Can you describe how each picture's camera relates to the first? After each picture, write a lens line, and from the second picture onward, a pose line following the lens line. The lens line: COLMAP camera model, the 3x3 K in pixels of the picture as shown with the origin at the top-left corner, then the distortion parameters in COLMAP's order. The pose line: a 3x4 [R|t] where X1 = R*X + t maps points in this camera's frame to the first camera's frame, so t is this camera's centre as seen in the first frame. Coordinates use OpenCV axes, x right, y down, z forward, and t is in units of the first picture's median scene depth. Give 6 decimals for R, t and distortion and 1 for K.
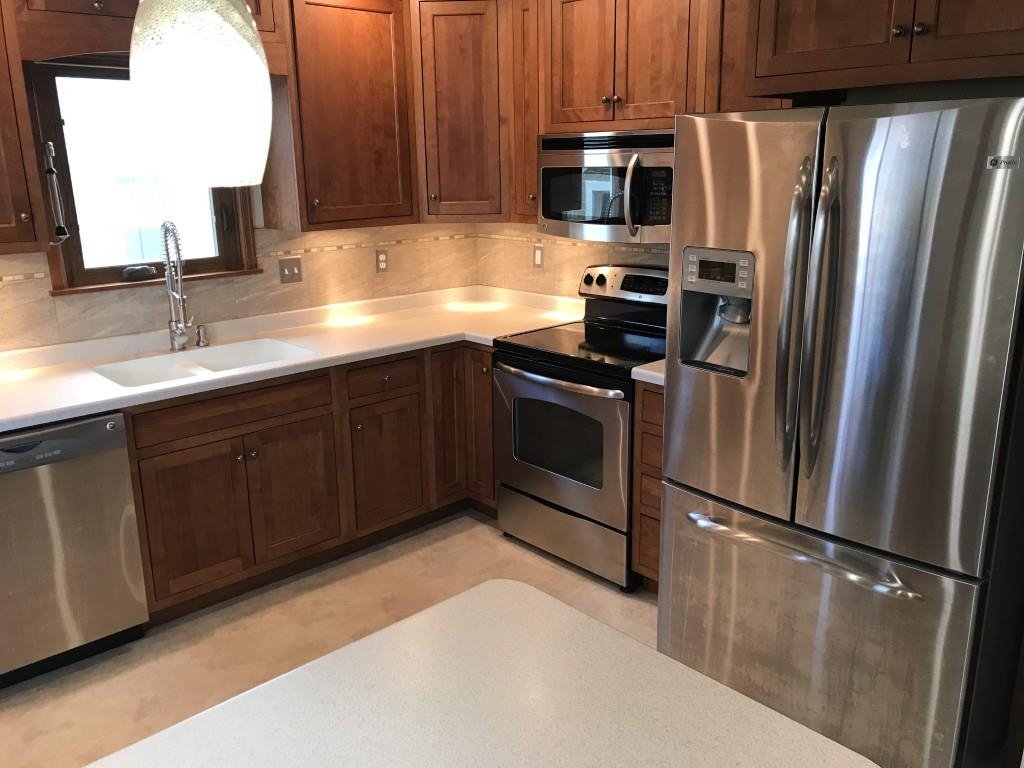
lens RADIAL K [[840.3, 0, 507.7], [0, 840.3, 386.0], [0, 0, 1]] dist [0.004465, 0.020135]
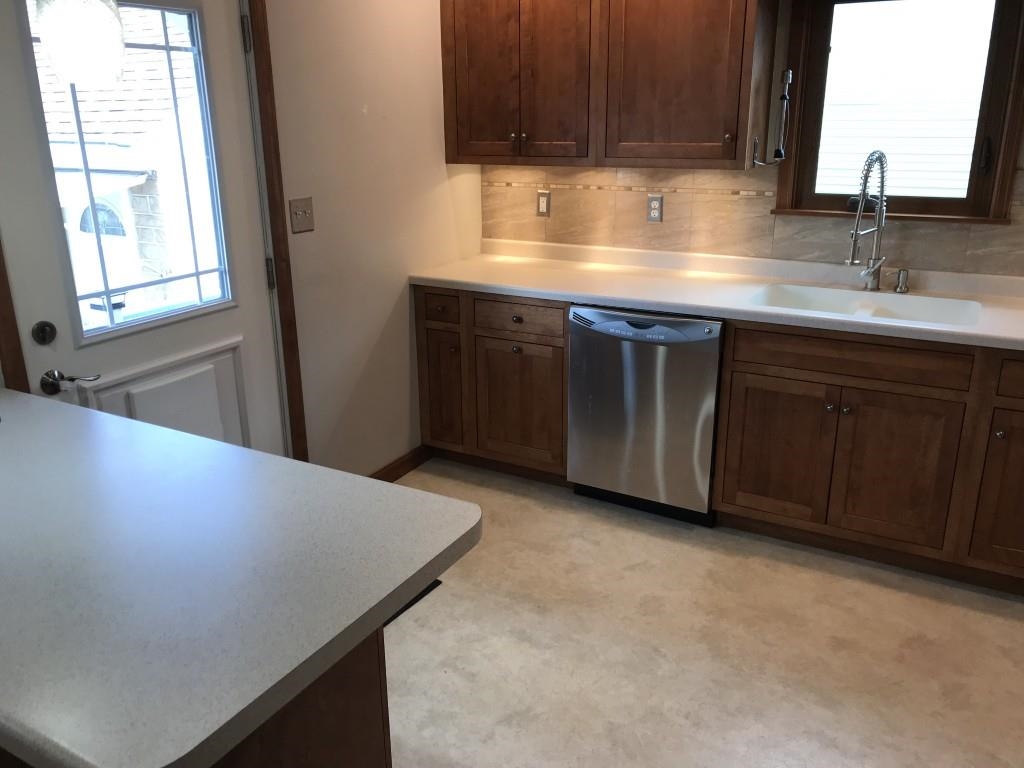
lens RADIAL K [[840.3, 0, 507.2], [0, 840.3, 383.6], [0, 0, 1]] dist [0.004465, 0.020135]
pose [[0.298871, 0.308356, -0.903102, 0.406686], [-0.245205, 0.939397, 0.239601, -0.075266], [0.922253, 0.149835, 0.356368, 0.317472]]
